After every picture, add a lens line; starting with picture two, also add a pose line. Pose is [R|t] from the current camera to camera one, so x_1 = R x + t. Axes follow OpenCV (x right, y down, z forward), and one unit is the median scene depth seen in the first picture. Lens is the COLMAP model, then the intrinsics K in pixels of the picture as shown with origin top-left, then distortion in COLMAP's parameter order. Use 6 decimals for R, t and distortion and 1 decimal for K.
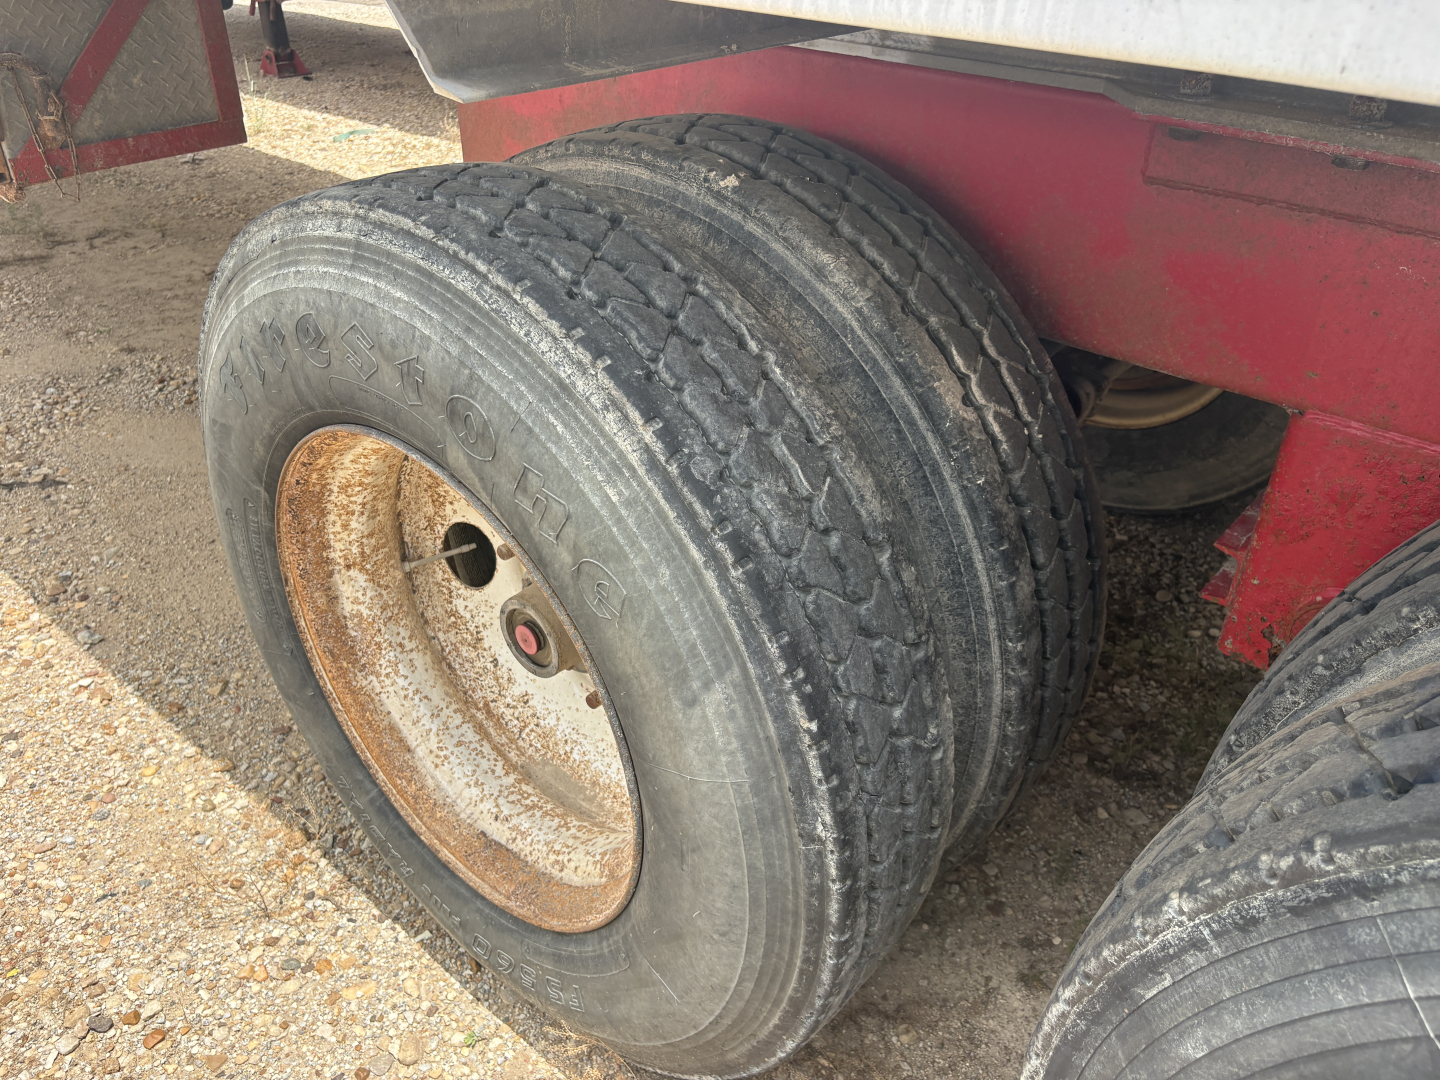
lens RADIAL K [[1105.7, 0, 718.6], [0, 1105.7, 555.8], [0, 0, 1]] dist [0.039048, -0.006639]
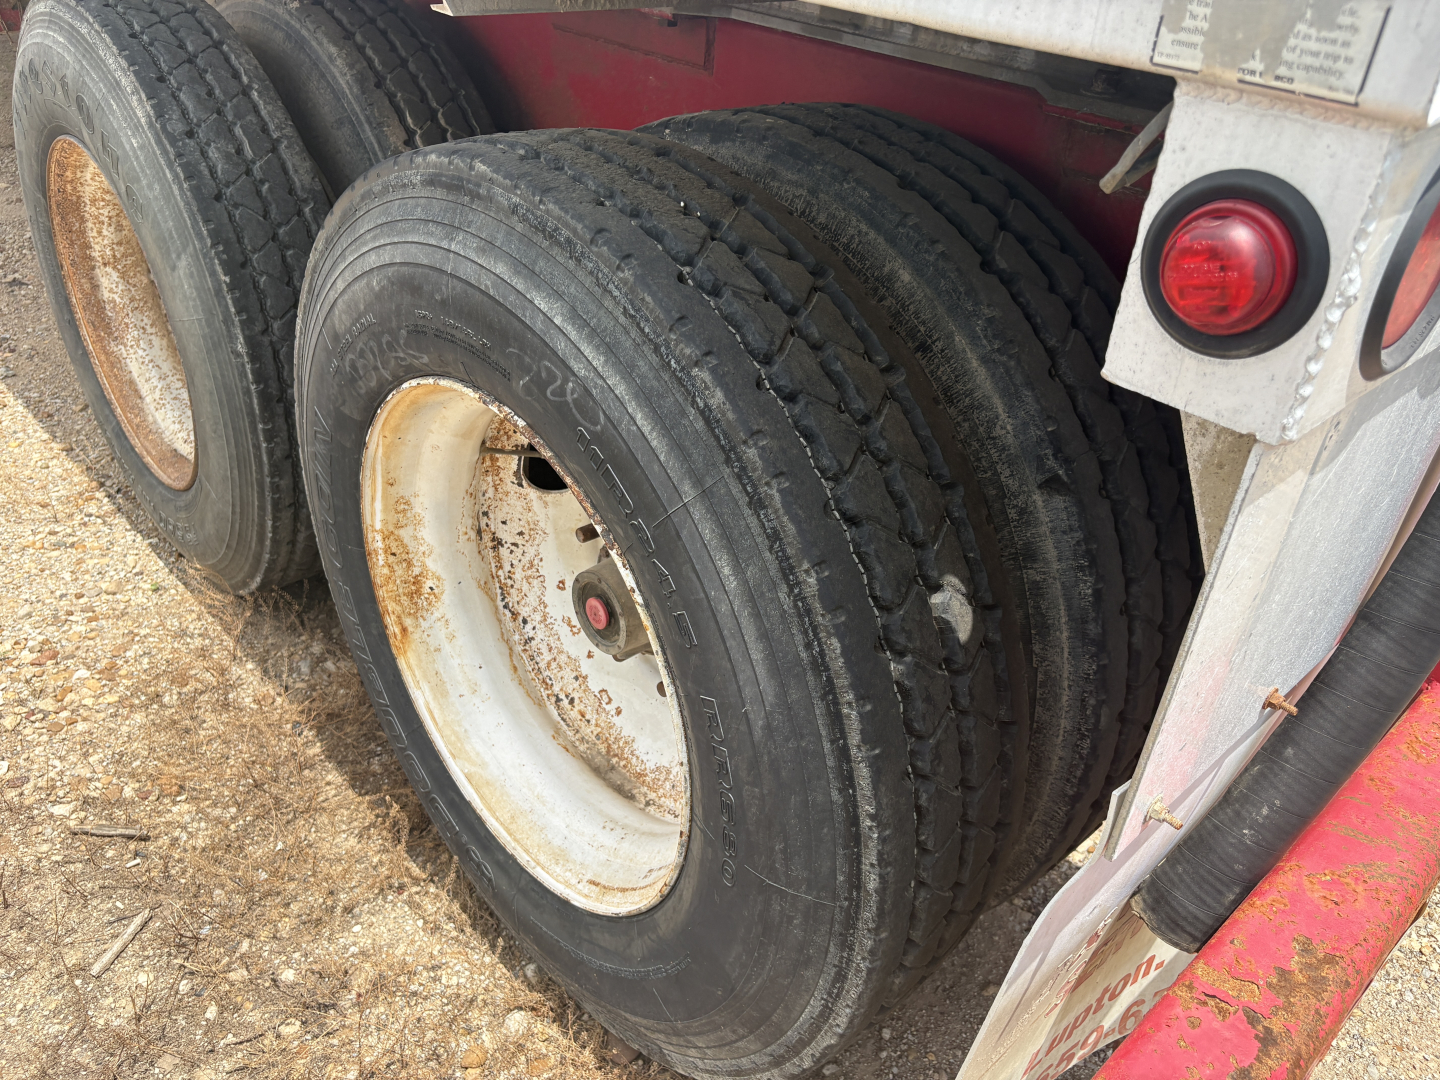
lens RADIAL K [[1089.4, 0, 720.0], [0, 1089.4, 540.0], [0, 0, 1]] dist [0.080981, -0.096046]
pose [[0.992926, 0.103246, -0.058633, 0.815970], [-0.103846, 0.994567, -0.007275, 0.400189], [0.057563, 0.013312, 0.998253, -0.592674]]
